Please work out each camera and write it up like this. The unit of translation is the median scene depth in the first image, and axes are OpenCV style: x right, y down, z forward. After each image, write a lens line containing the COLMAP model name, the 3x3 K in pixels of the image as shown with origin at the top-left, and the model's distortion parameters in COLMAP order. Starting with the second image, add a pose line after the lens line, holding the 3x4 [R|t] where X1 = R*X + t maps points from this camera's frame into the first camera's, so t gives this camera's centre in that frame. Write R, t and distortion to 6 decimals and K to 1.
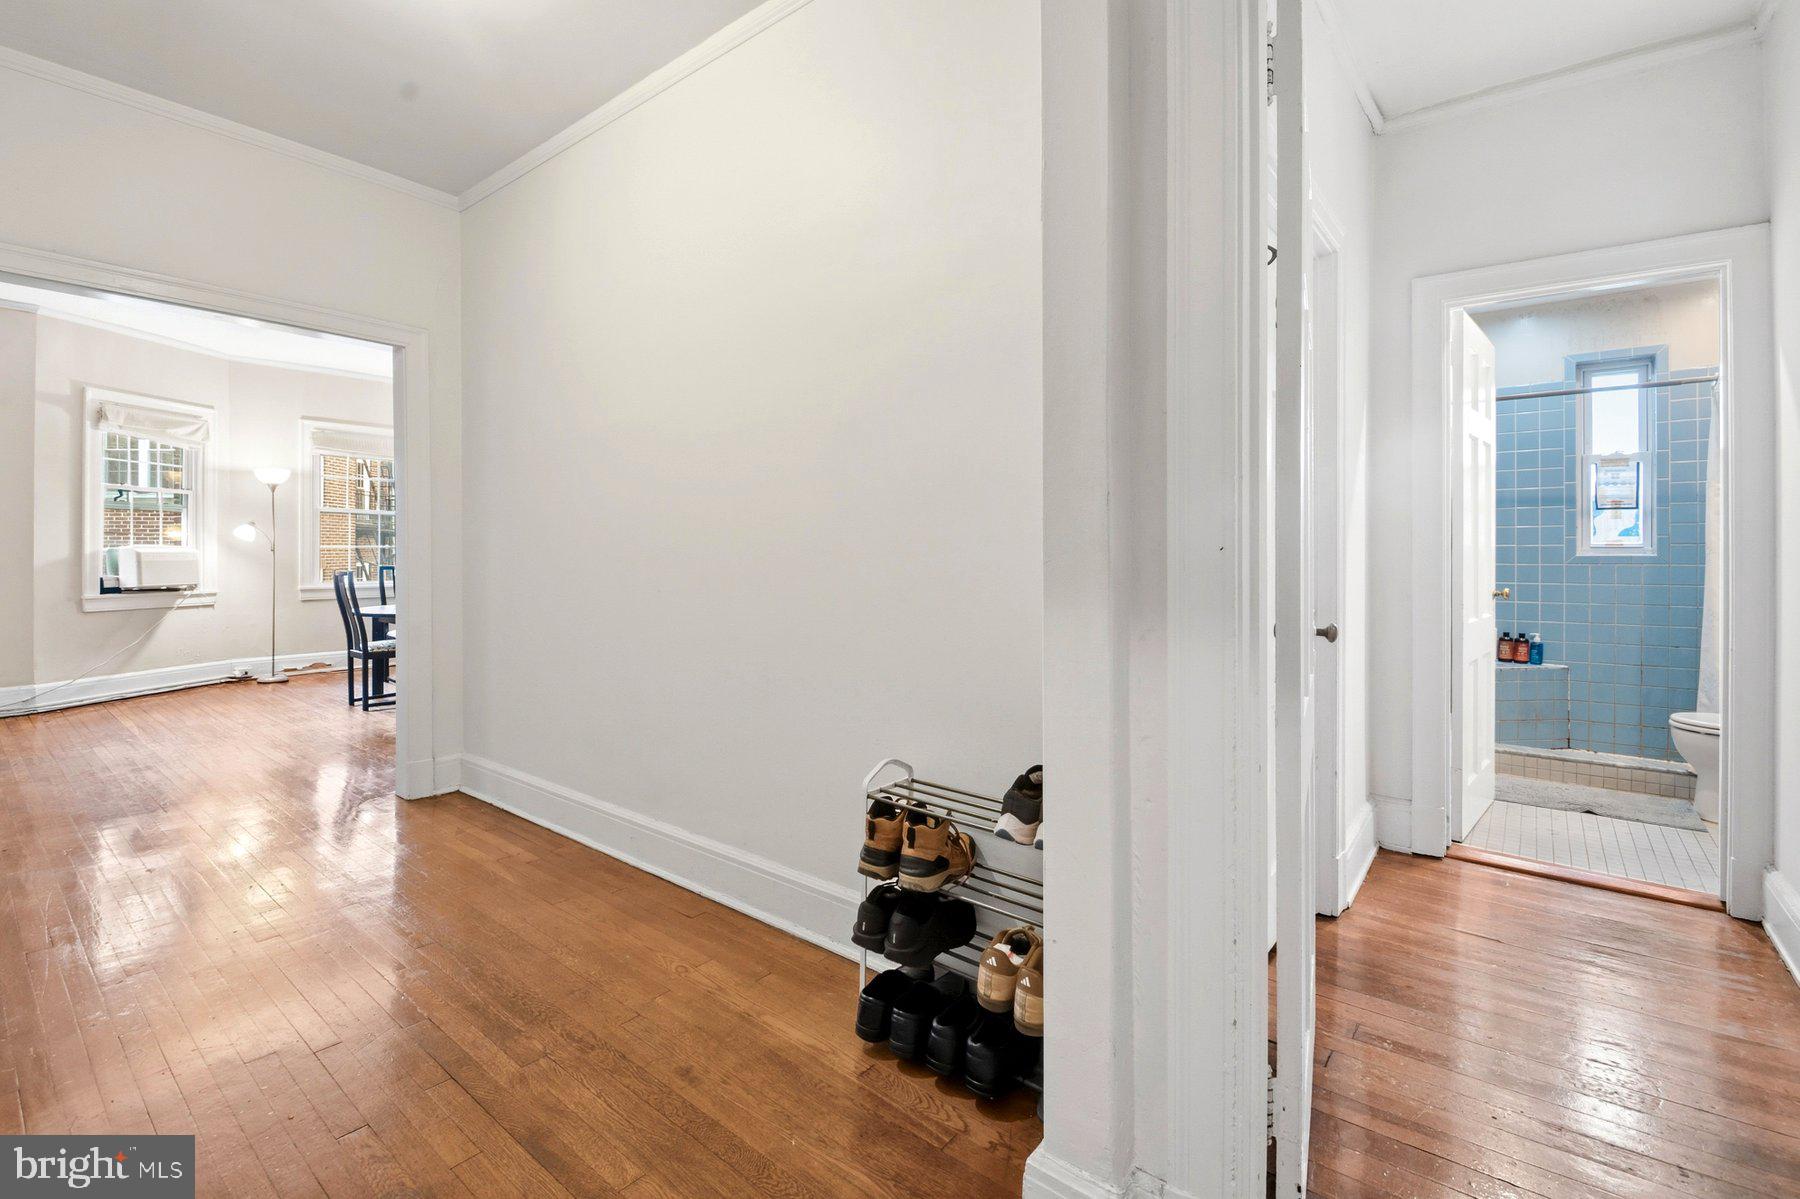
lens RADIAL K [[810.7, 0, 894.0], [0, 810.7, 553.6], [0, 0, 1]] dist [-0.023790, -0.000126]
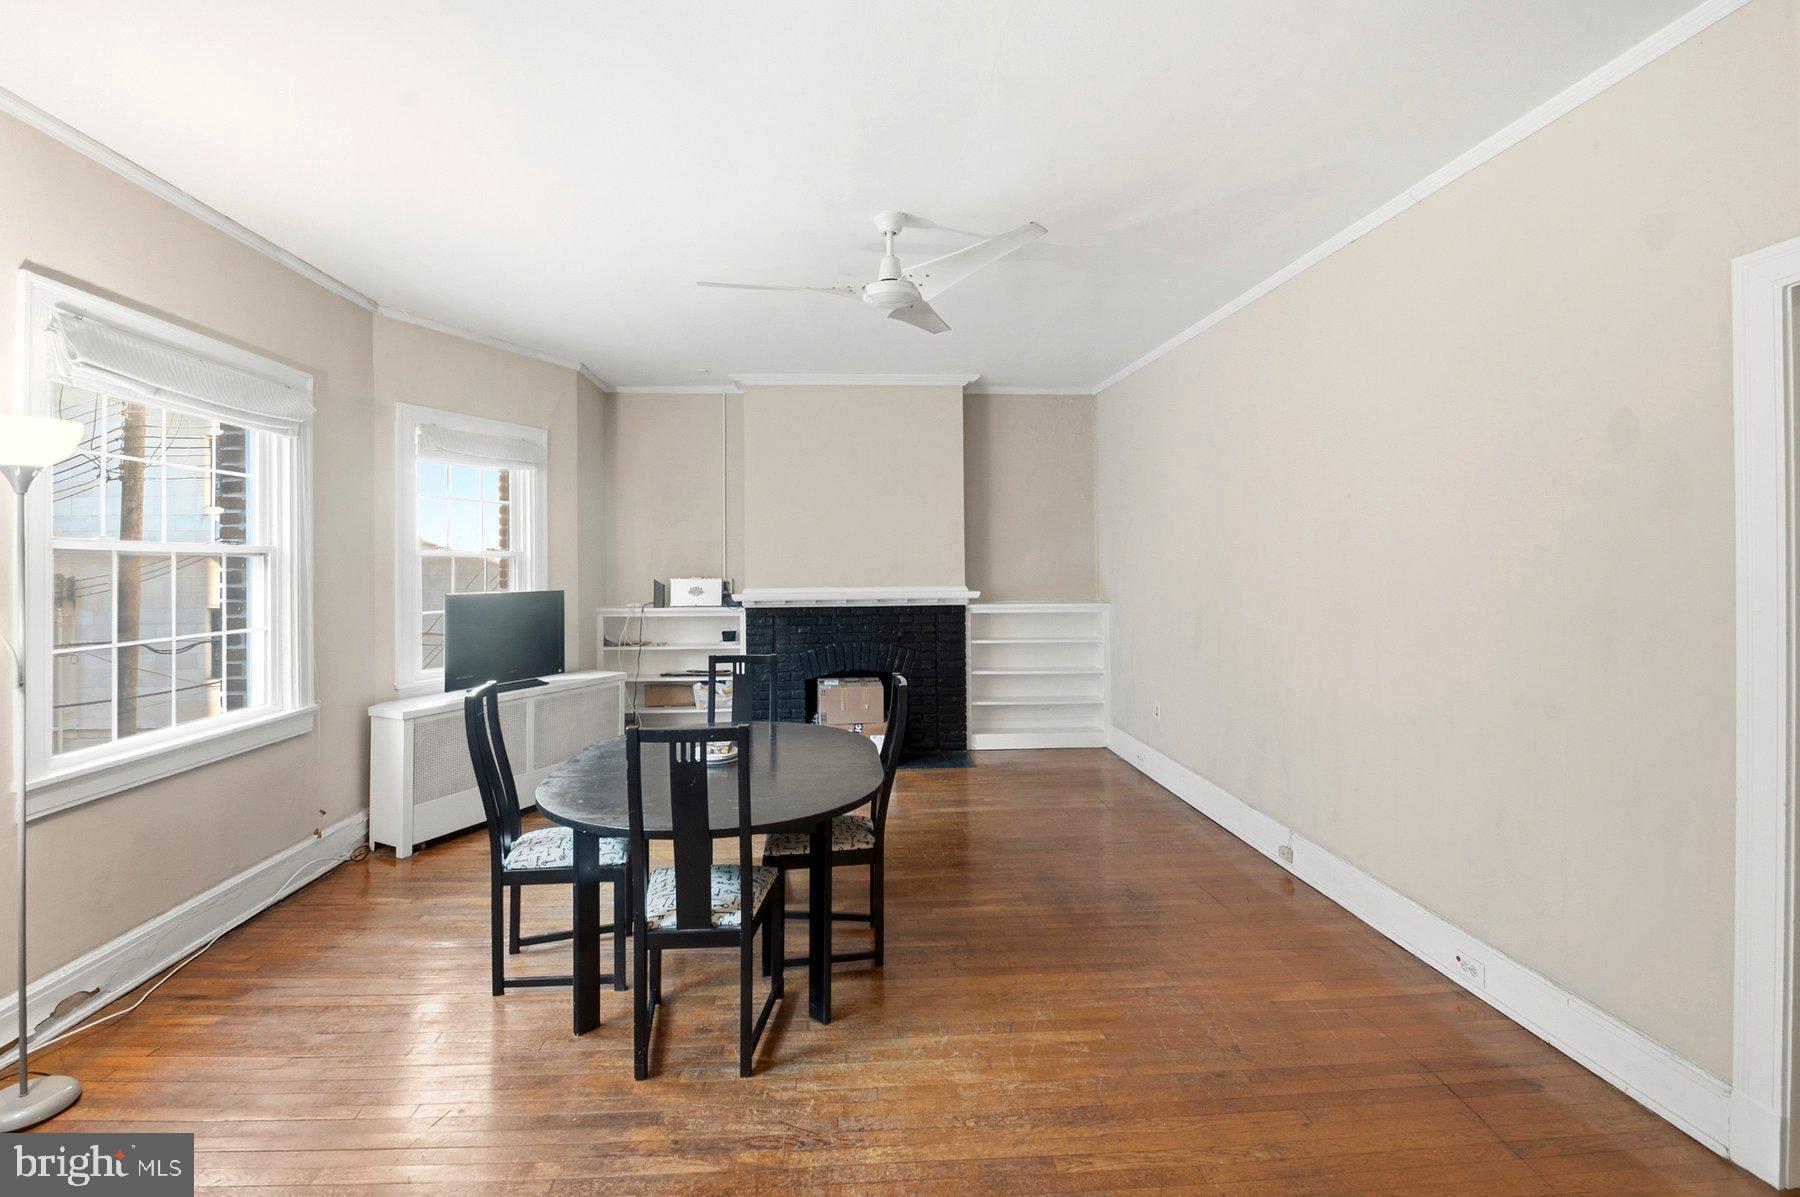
lens RADIAL K [[795.6, 0, 877.0], [0, 795.6, 563.4], [0, 0, 1]] dist [0.001085, -0.000338]
pose [[0.746387, -0.005495, 0.665490, -0.837281], [0.006876, 0.999976, 0.000545, -0.054683], [-0.665477, 0.004169, 0.746407, 0.634949]]
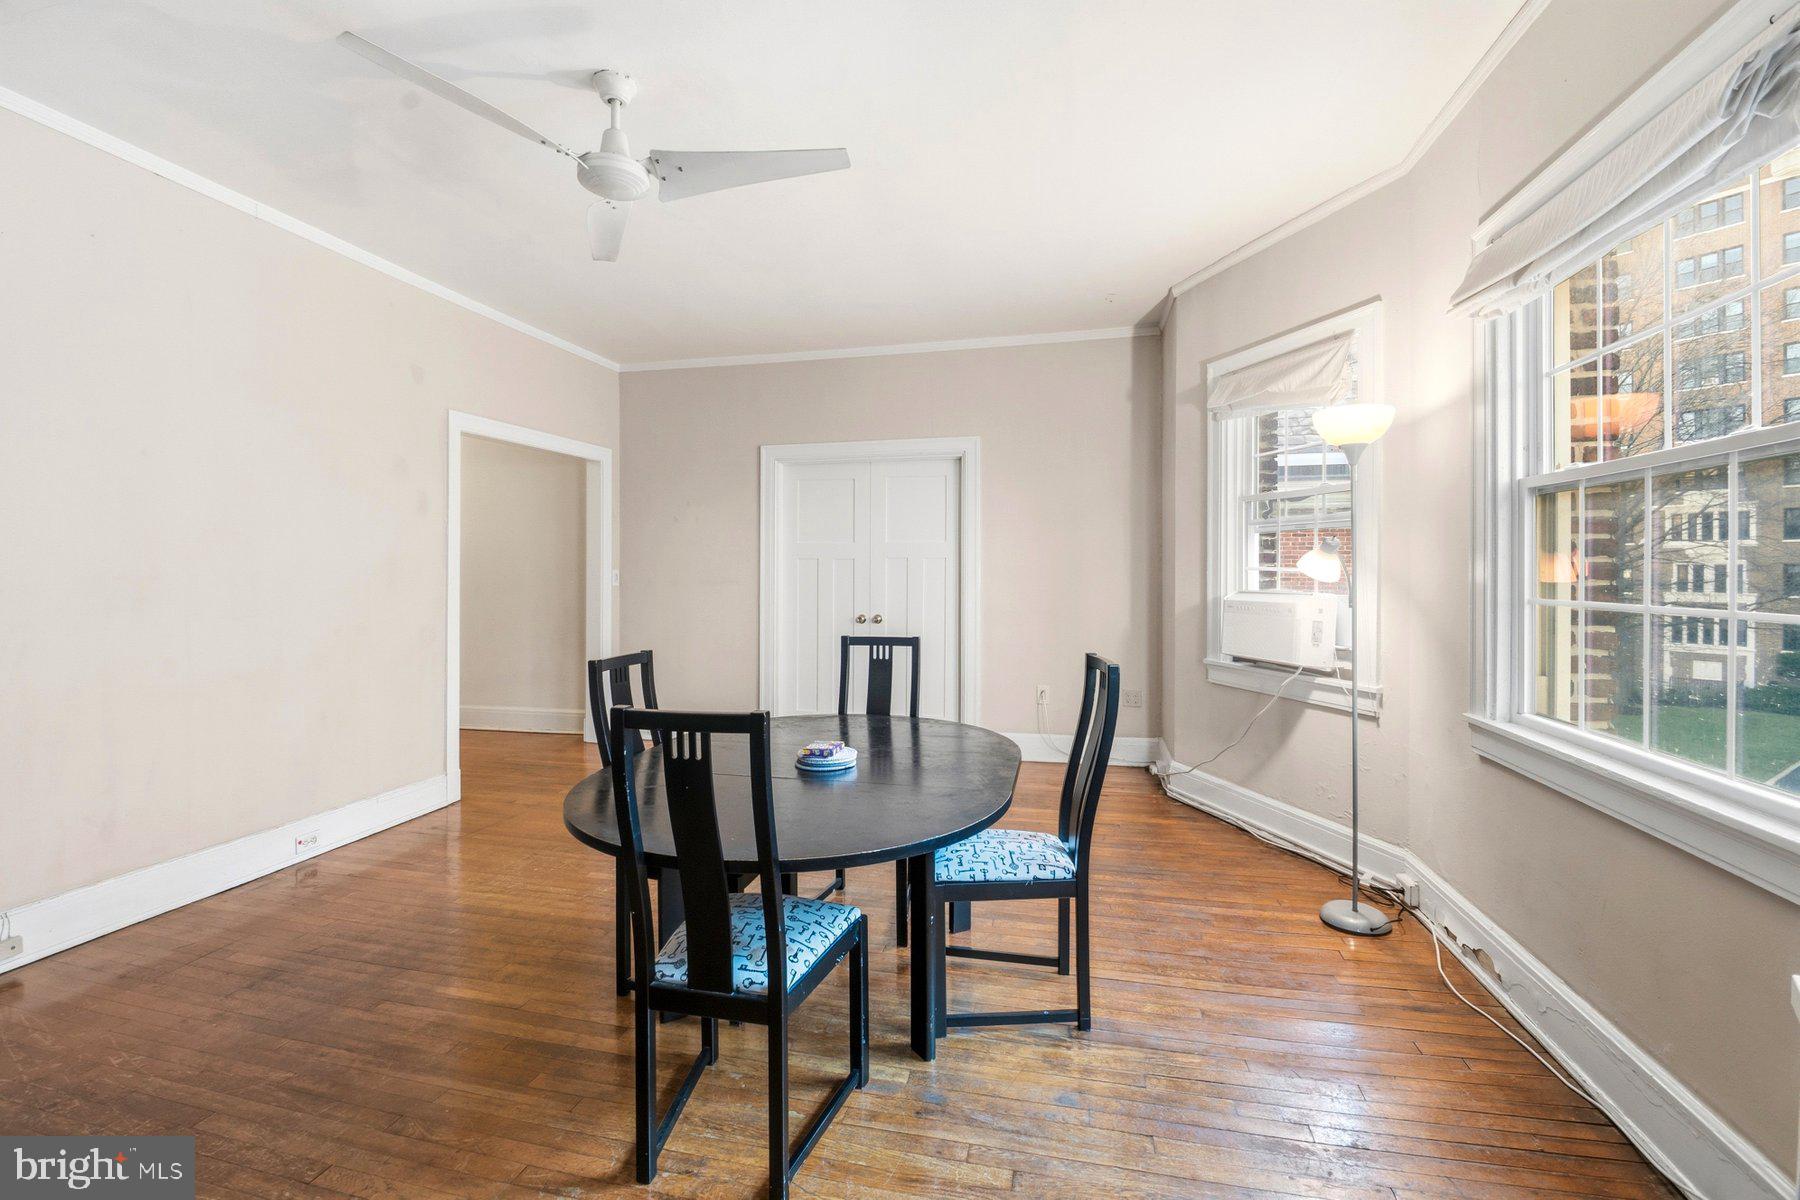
lens RADIAL K [[795.6, 0, 877.0], [0, 795.6, 564.9], [0, 0, 1]] dist [0.001085, -0.000338]
pose [[-0.912788, -0.001548, -0.408431, -0.438759], [0.001415, 0.999975, -0.006951, -0.025412], [0.408431, -0.006922, -0.912763, 1.455044]]
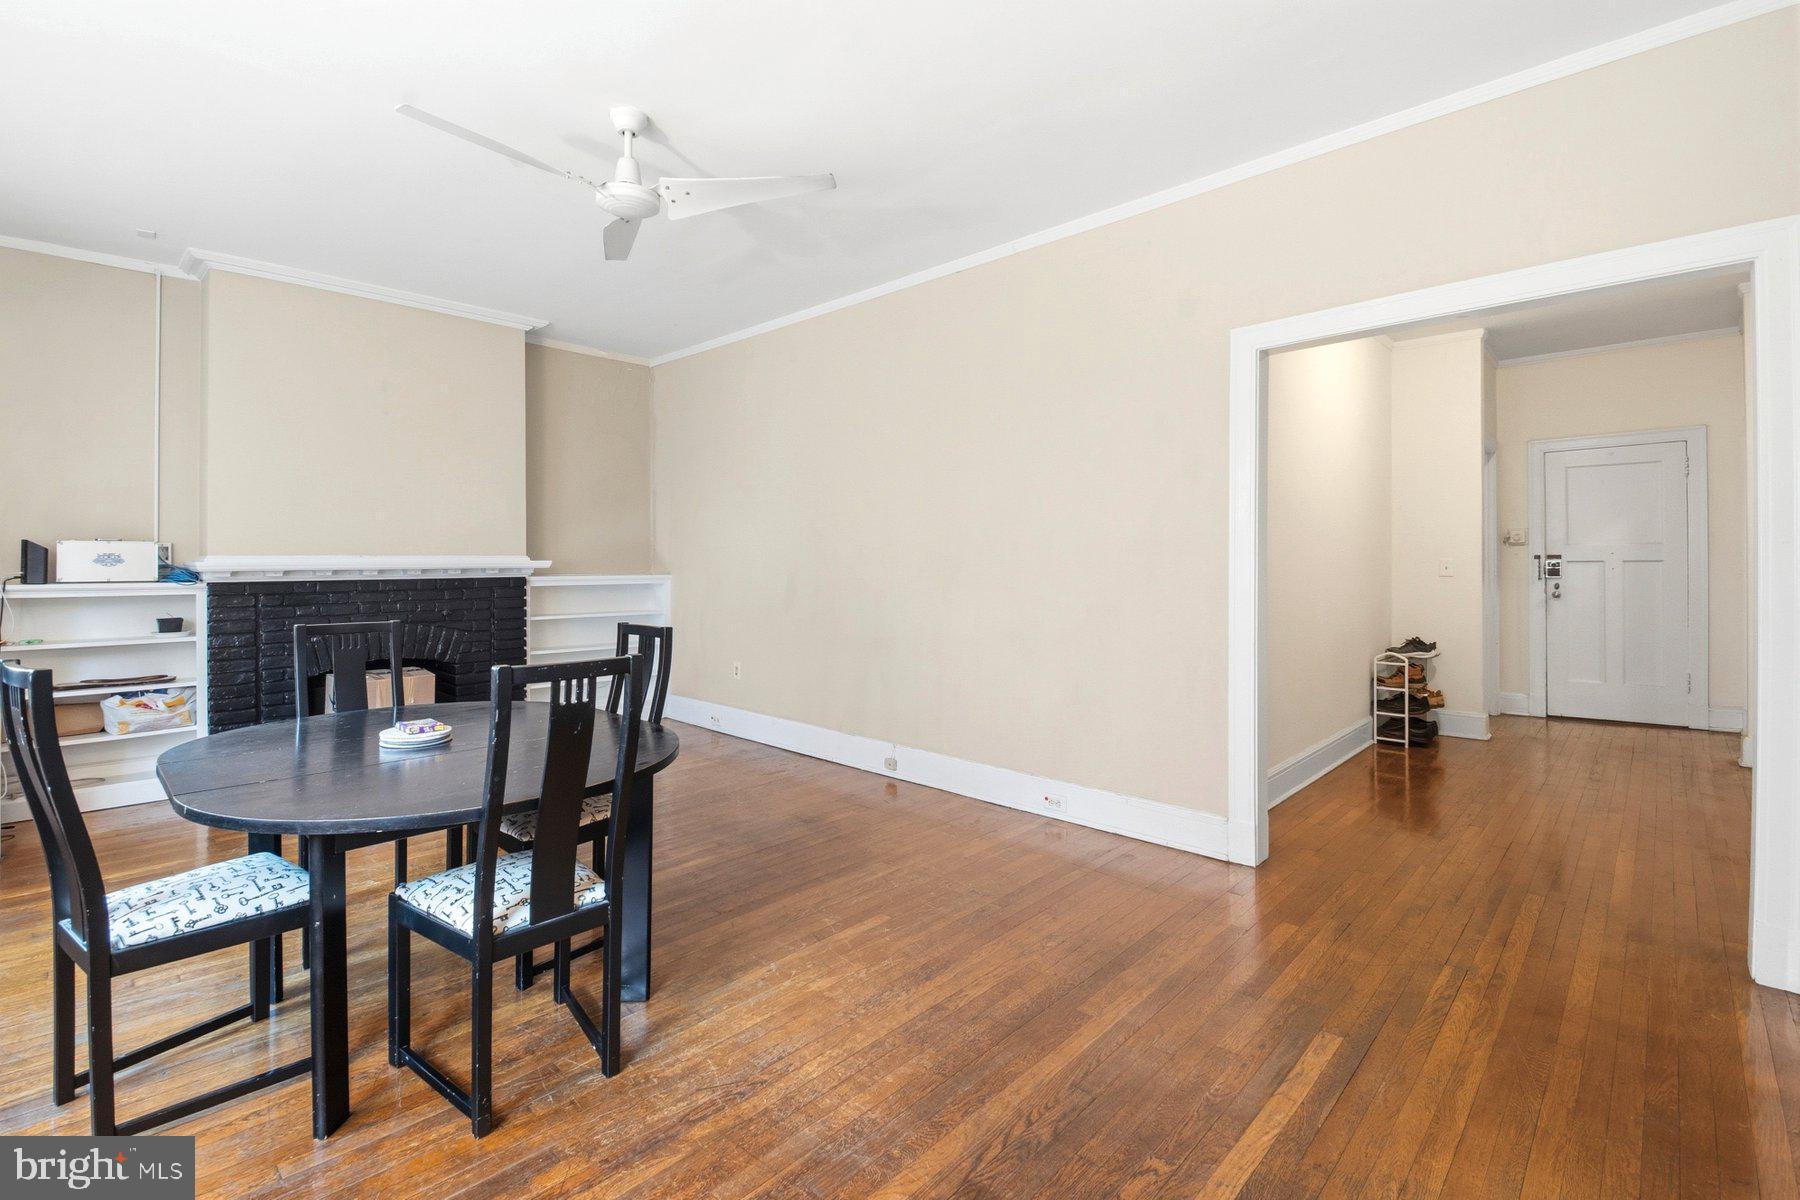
lens RADIAL K [[795.8, 0, 881.3], [0, 795.8, 568.2], [0, 0, 1]] dist [0.017135, -0.019645]
pose [[0.104104, -0.007586, 0.994538, -0.938332], [0.002393, 0.999970, 0.007377, -0.016702], [-0.994564, 0.001612, 0.104119, 0.818038]]
